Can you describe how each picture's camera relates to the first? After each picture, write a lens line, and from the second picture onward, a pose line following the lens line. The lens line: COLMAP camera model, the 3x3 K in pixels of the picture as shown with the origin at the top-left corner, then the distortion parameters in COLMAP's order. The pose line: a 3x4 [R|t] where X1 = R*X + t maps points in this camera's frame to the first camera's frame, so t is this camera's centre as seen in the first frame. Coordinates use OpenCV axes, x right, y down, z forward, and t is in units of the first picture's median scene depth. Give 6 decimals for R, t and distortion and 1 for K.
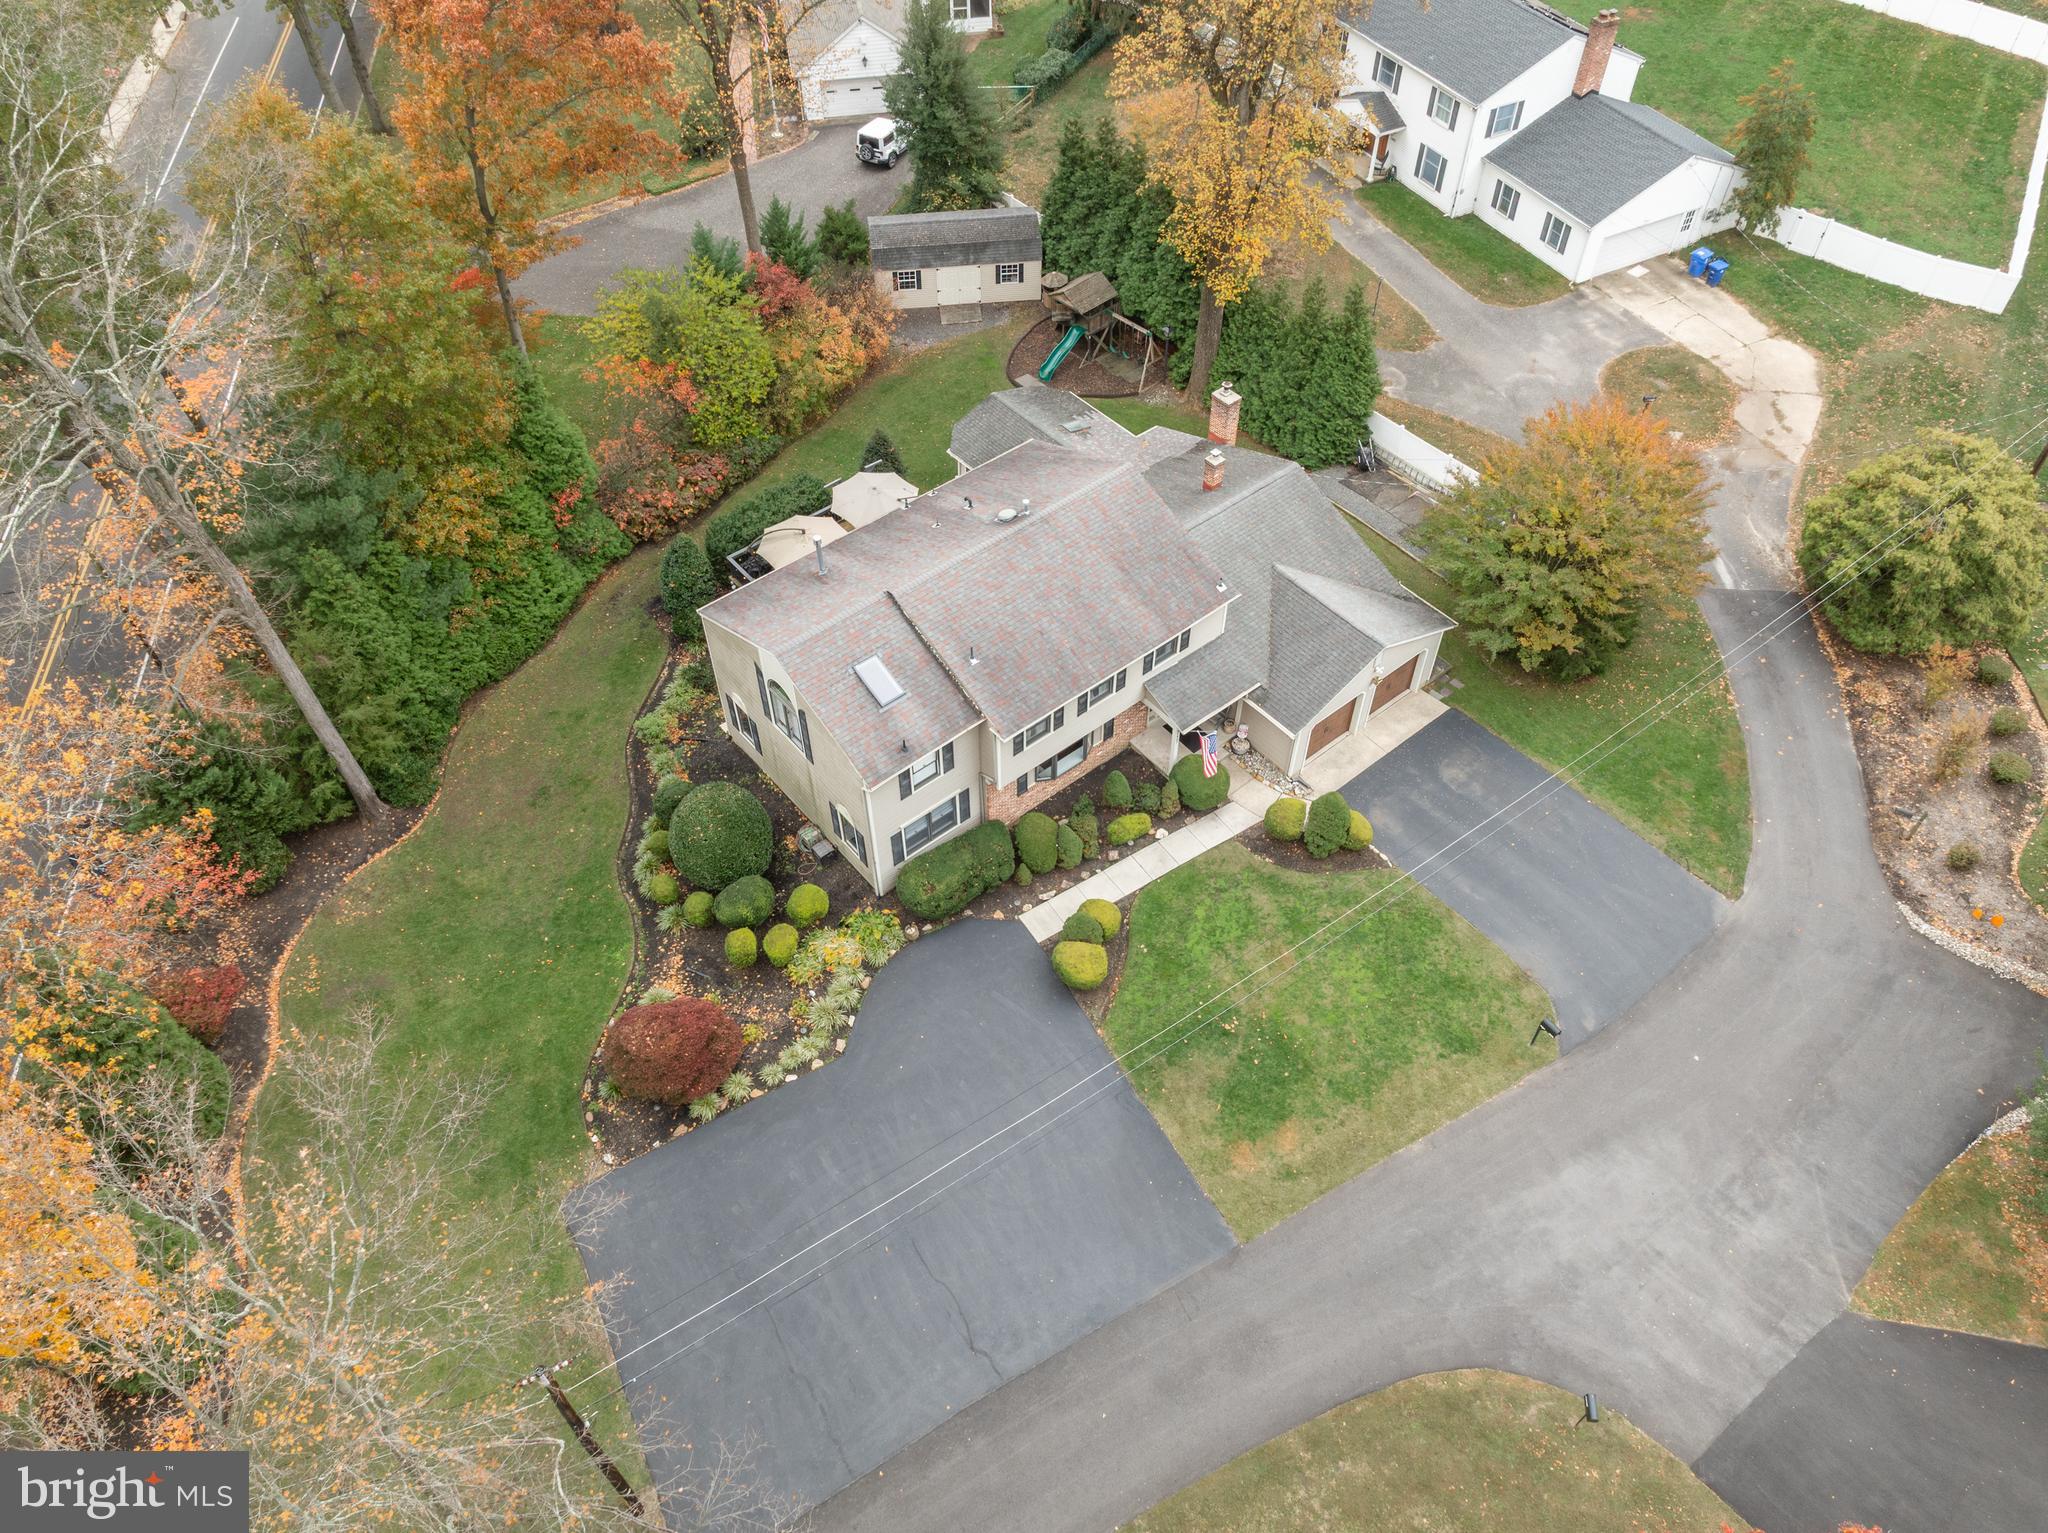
lens RADIAL K [[1456.9, 0, 1015.2], [0, 1456.9, 762.2], [0, 0, 1]] dist [-0.026636, 0.008562]
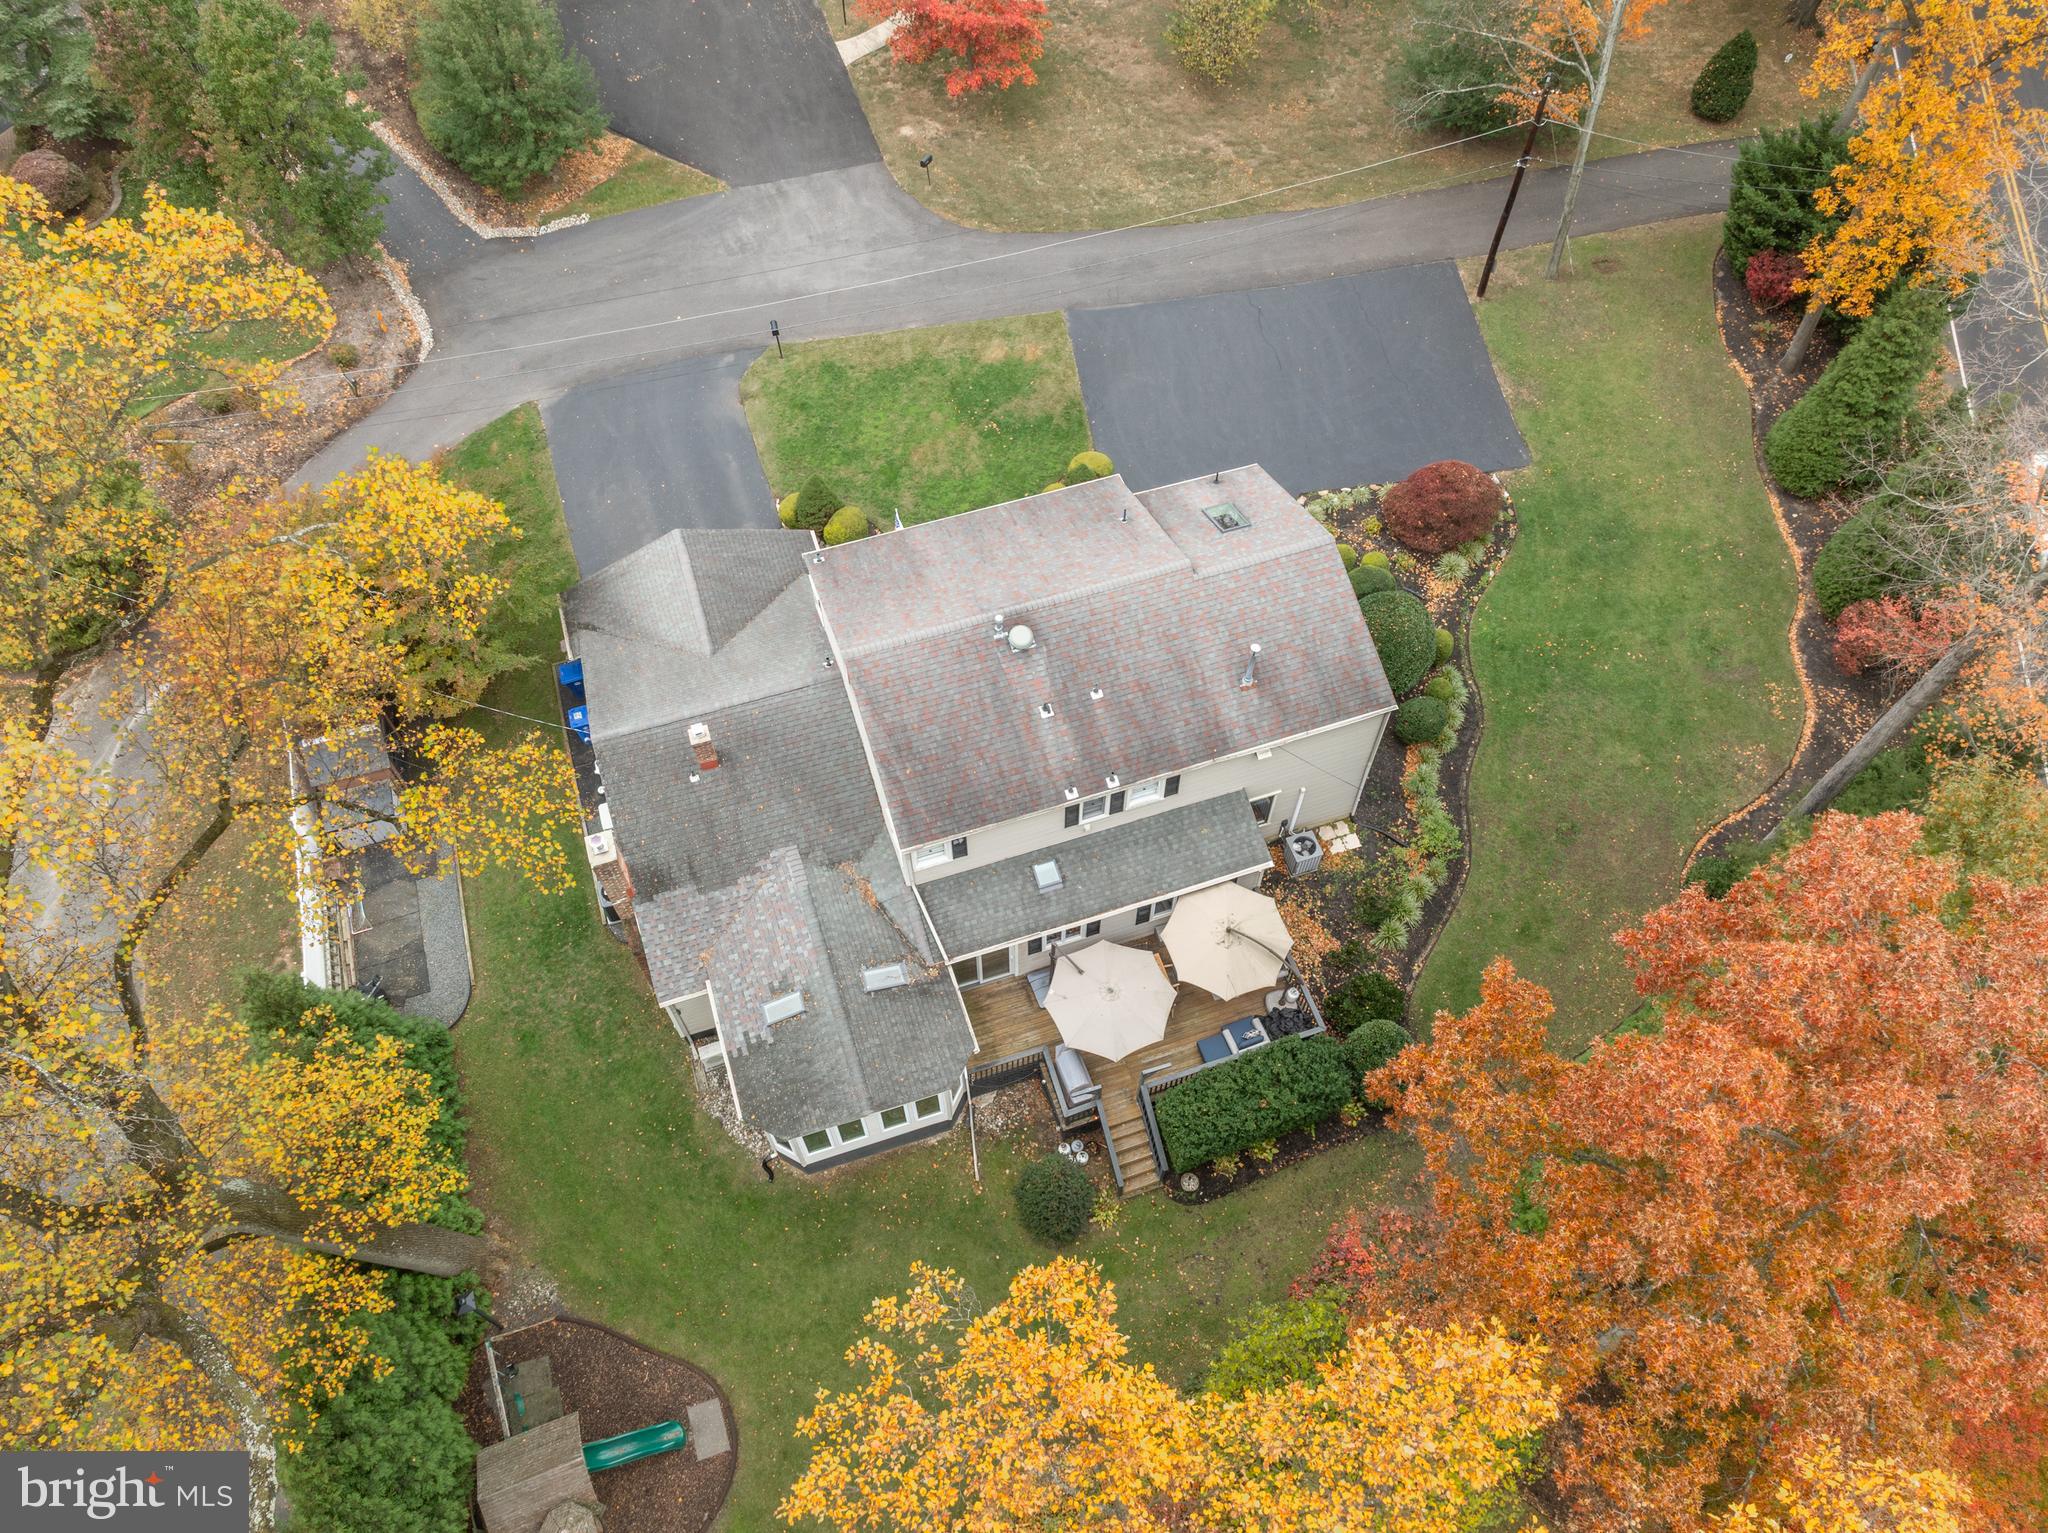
lens RADIAL K [[1456.9, 0, 1031.0], [0, 1456.9, 754.3], [0, 0, 1]] dist [-0.026636, 0.008562]
pose [[-0.936029, -0.291542, 0.197110, -0.198843], [0.271594, -0.242253, 0.931424, -0.982763], [-0.223799, 0.925374, 0.305937, 0.835506]]
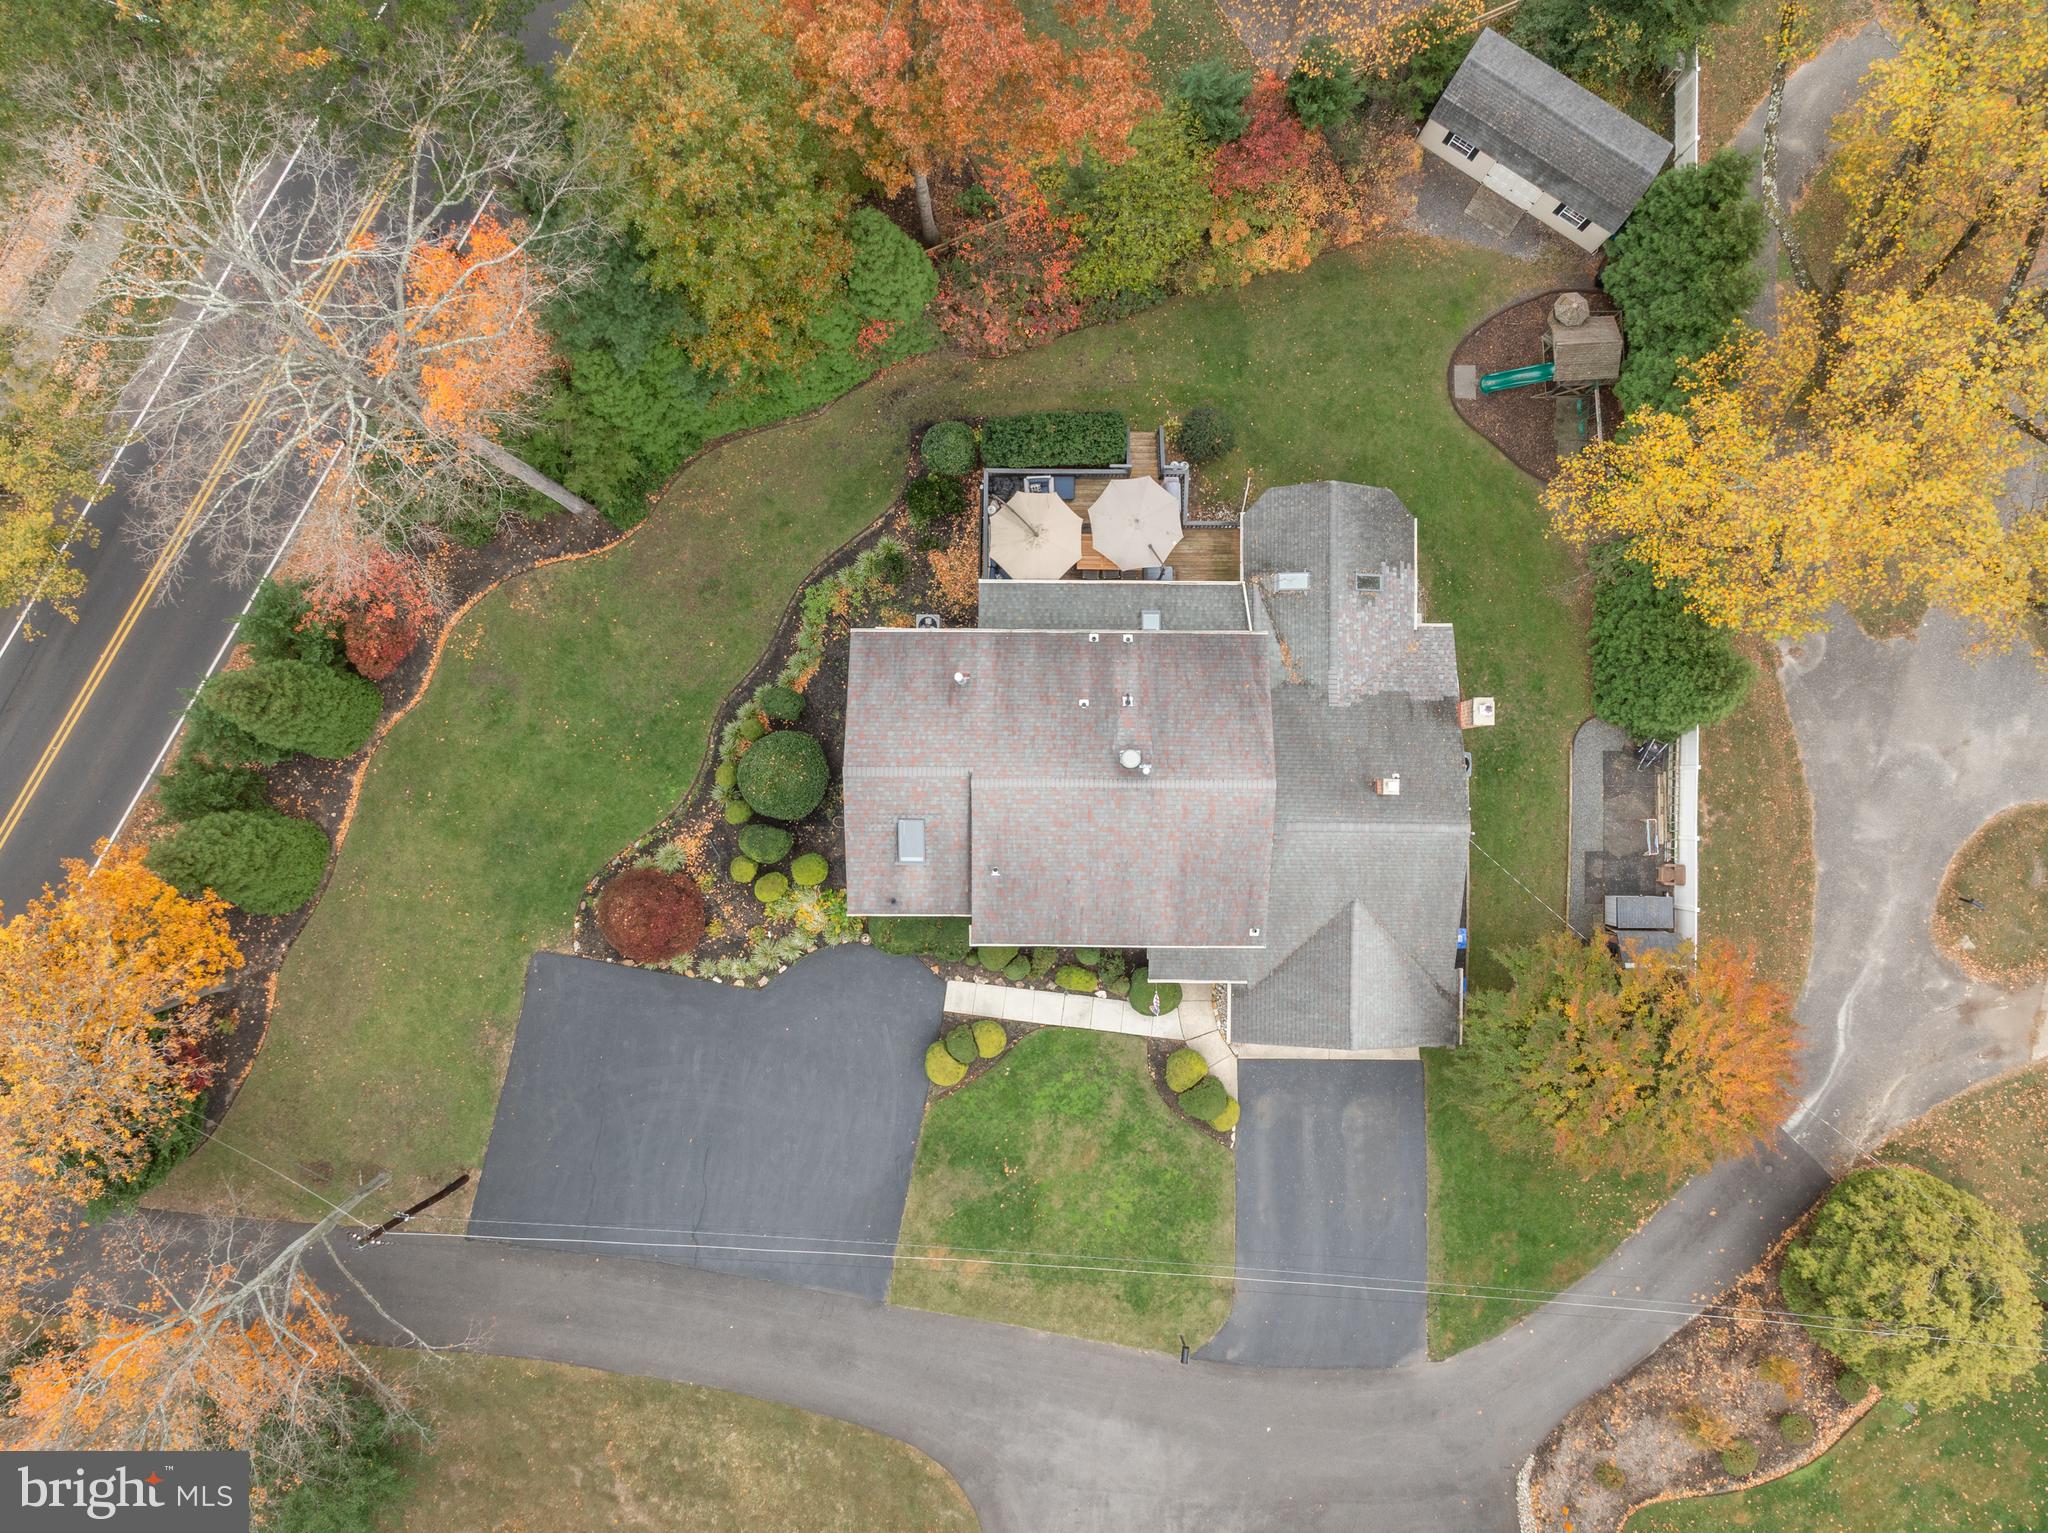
lens RADIAL K [[1456.9, 0, 1028.5], [0, 1456.9, 750.4], [0, 0, 1]] dist [-0.026636, 0.008562]
pose [[0.767725, 0.640650, -0.012855, -0.052886], [-0.479362, 0.587526, 0.651939, -0.819220], [0.425217, -0.494348, 0.758162, 0.226405]]
